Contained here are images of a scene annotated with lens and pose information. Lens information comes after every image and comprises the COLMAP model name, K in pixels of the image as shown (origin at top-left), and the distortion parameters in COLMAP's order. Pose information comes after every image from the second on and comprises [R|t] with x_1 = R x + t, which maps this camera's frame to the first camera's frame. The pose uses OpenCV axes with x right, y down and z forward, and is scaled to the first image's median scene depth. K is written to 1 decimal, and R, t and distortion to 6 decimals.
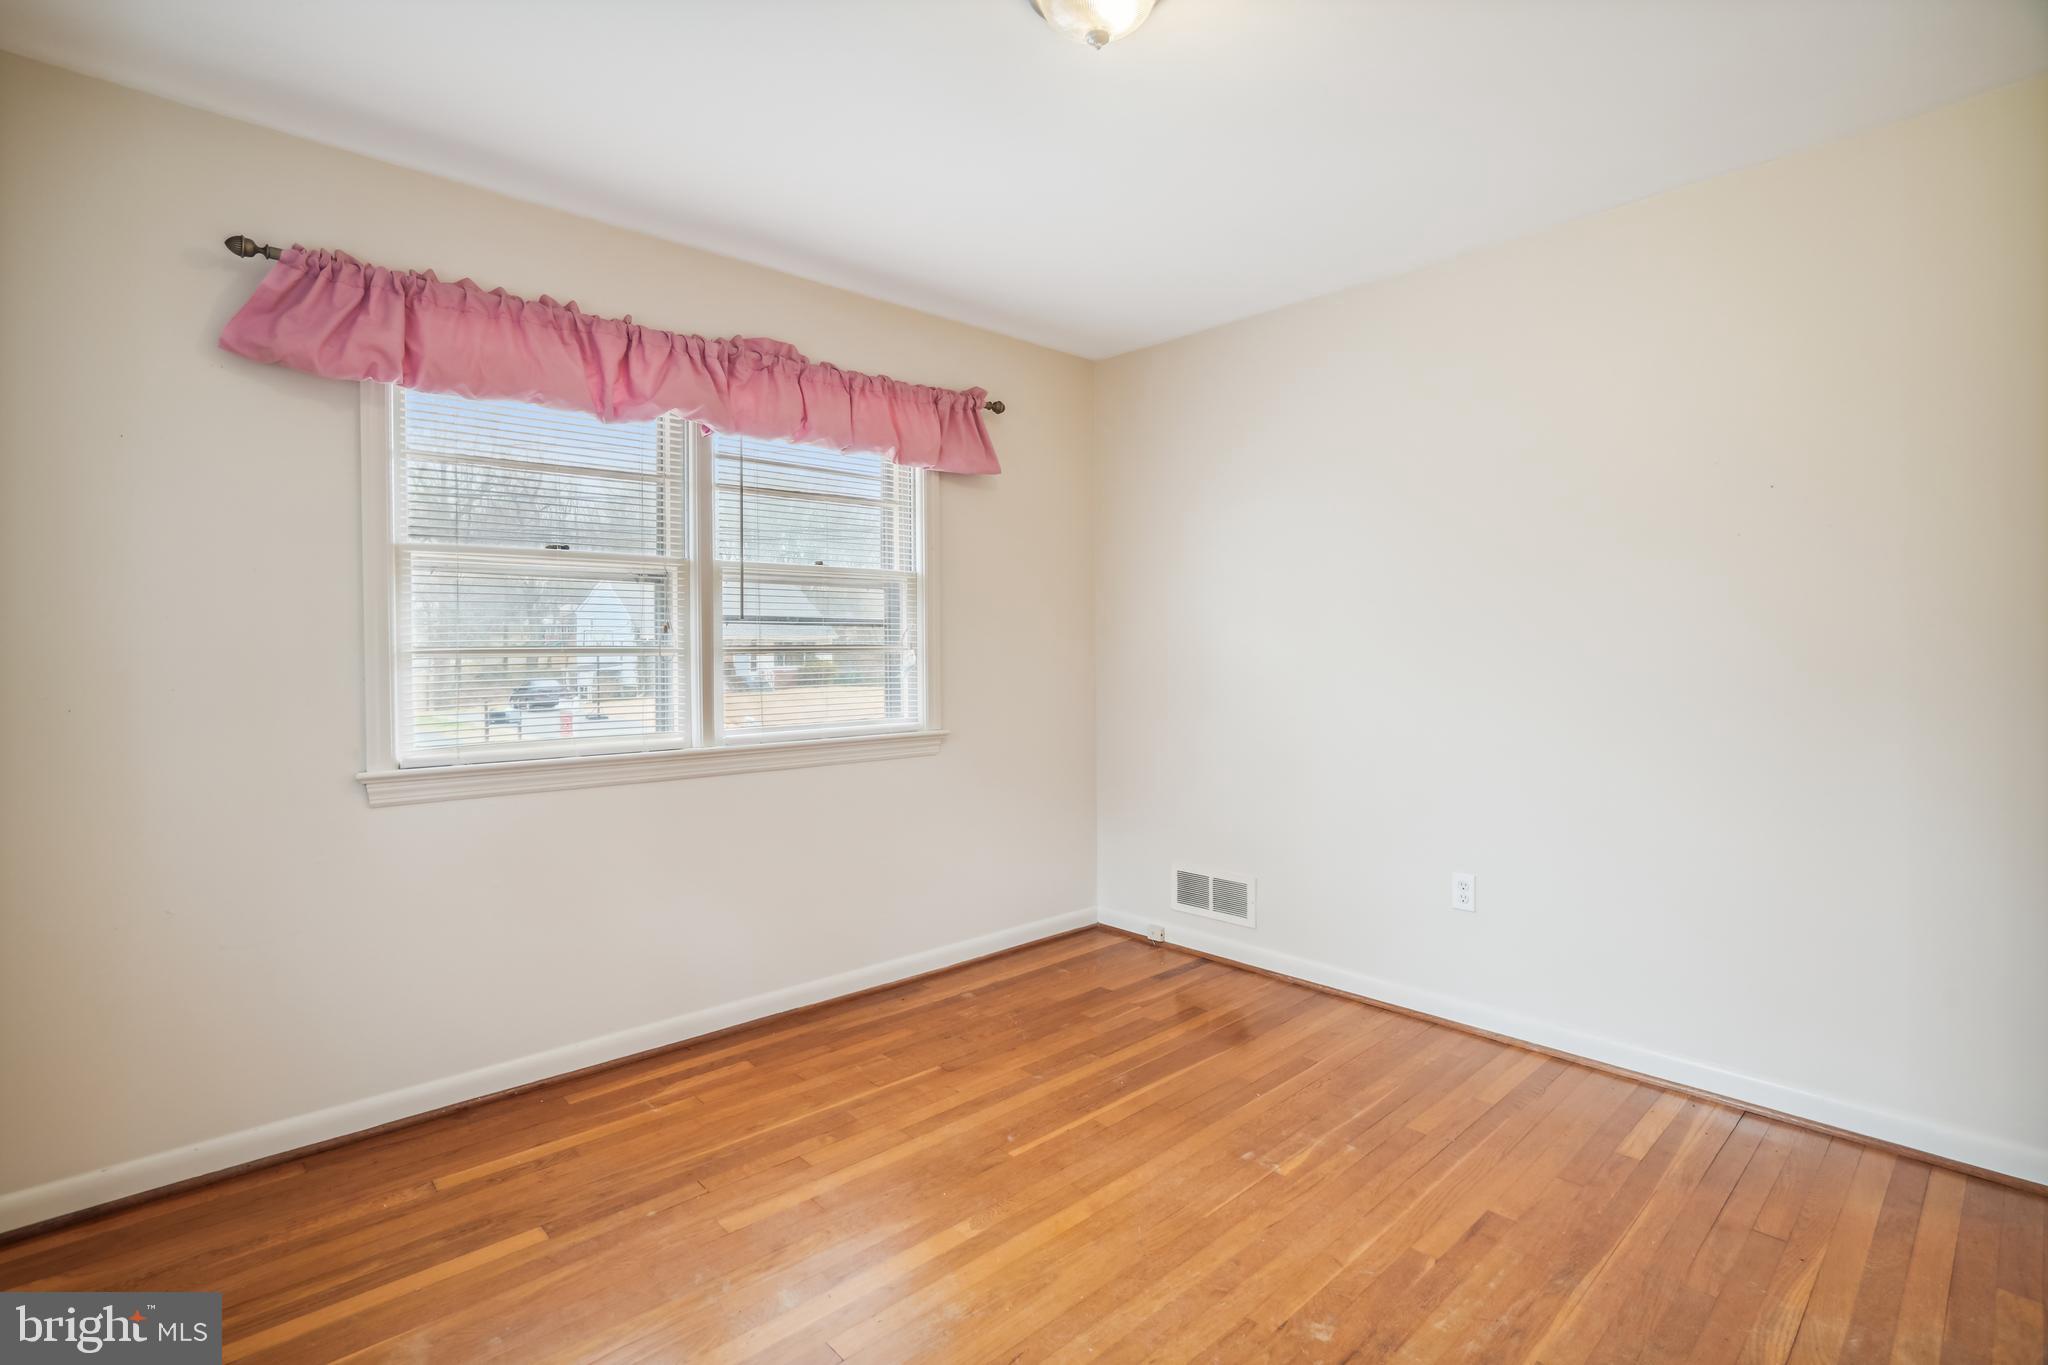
lens RADIAL K [[958.7, 0, 1017.0], [0, 958.7, 674.0], [0, 0, 1]] dist [-0.040997, 0.014699]
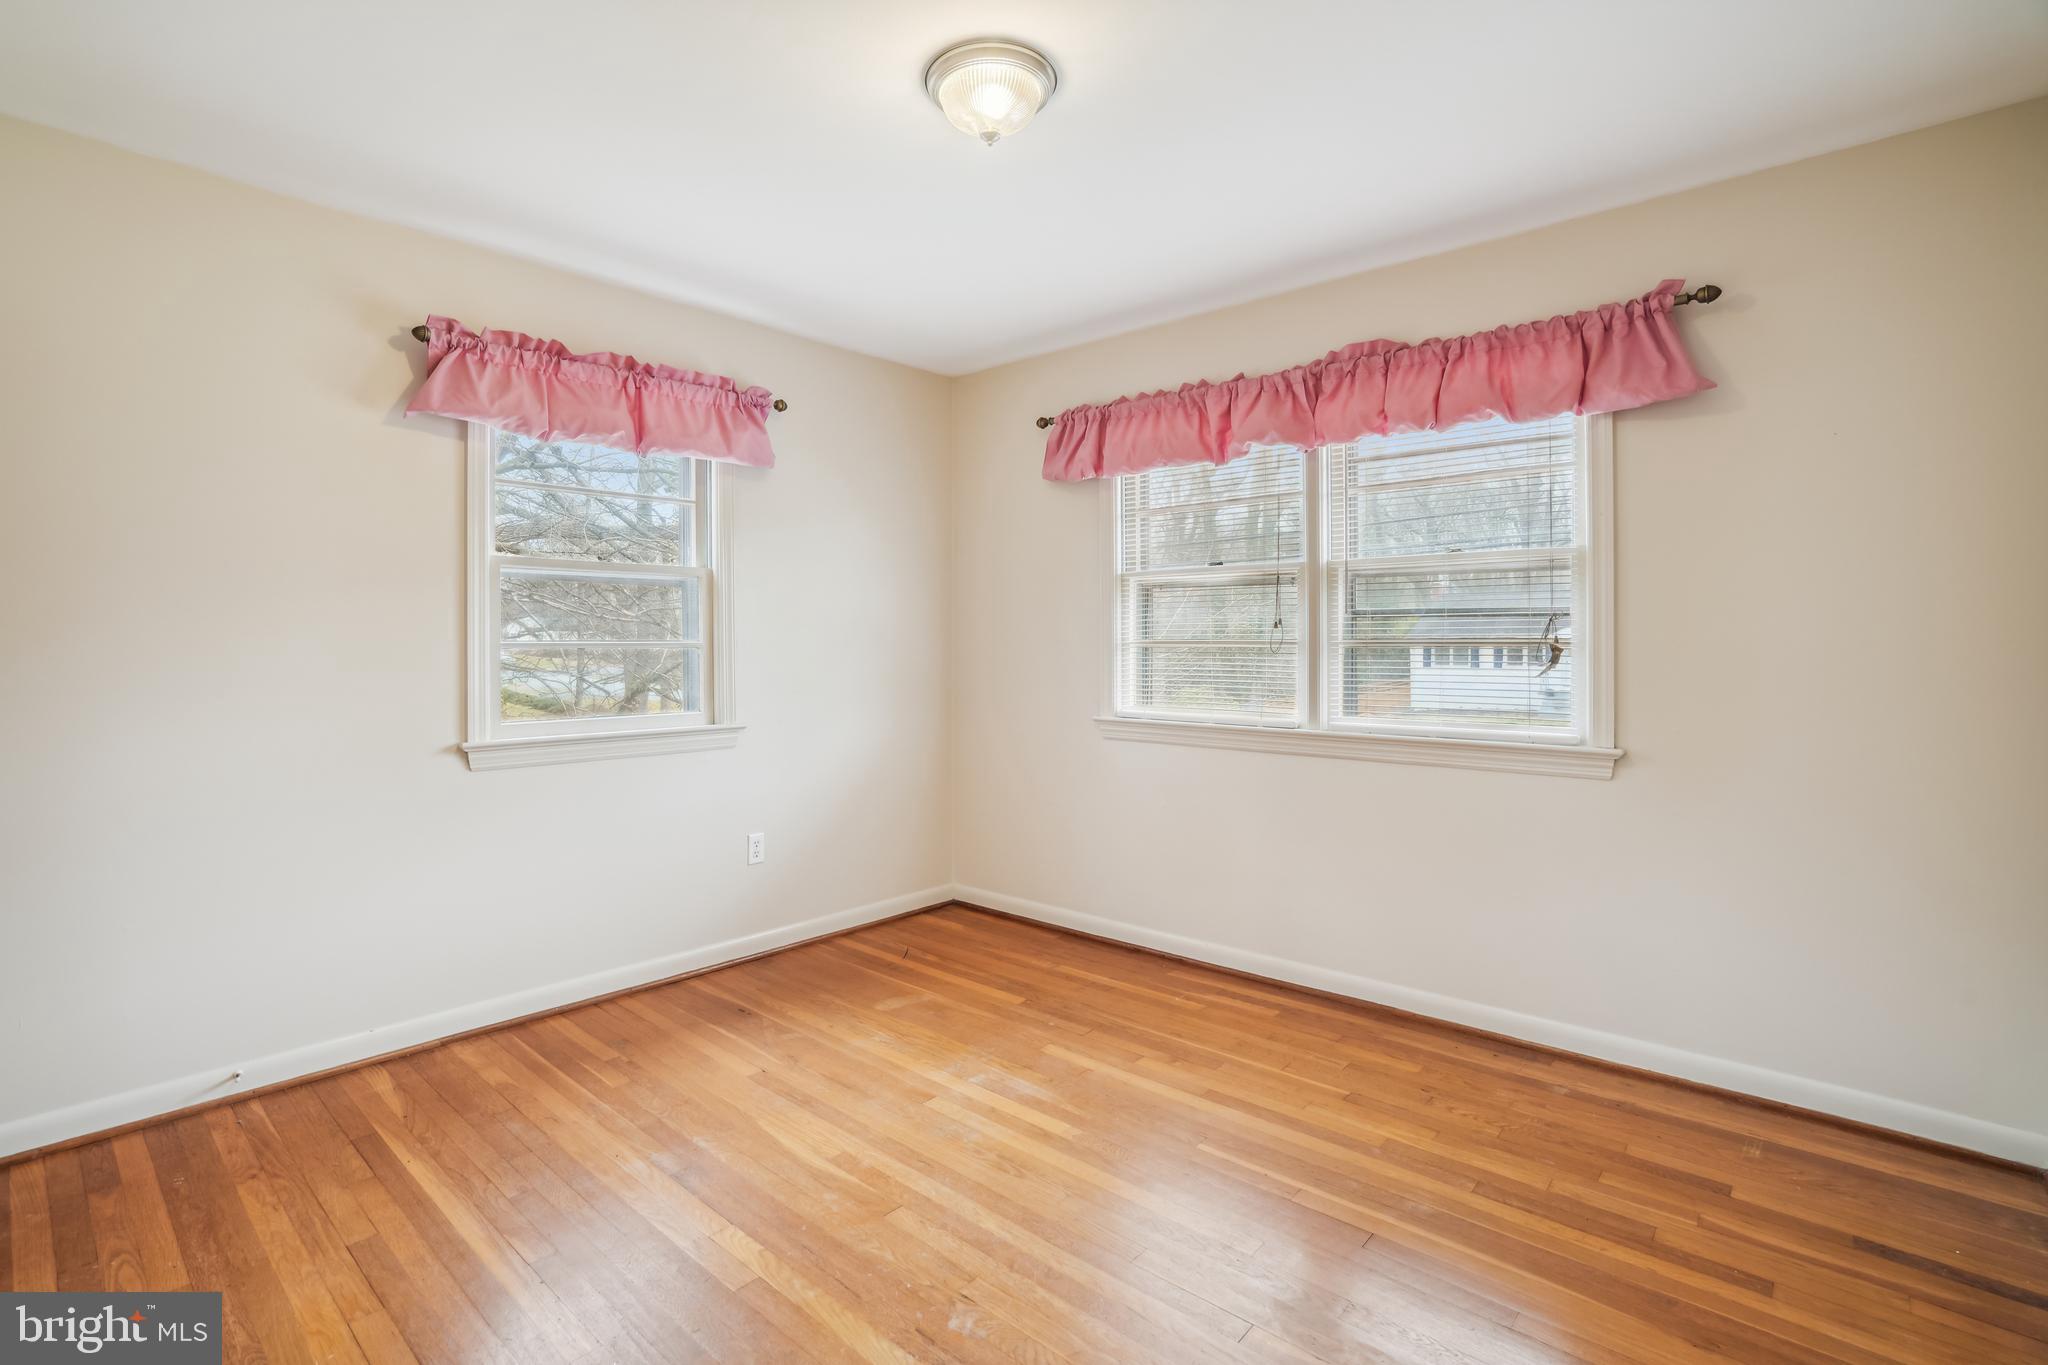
lens RADIAL K [[958.7, 0, 984.0], [0, 958.7, 649.3], [0, 0, 1]] dist [-0.040997, 0.014699]
pose [[0.089985, 0.015453, -0.995823, 0.834111], [-0.026234, 0.999569, 0.013141, -0.024134], [0.995598, 0.024942, 0.090351, 0.575902]]
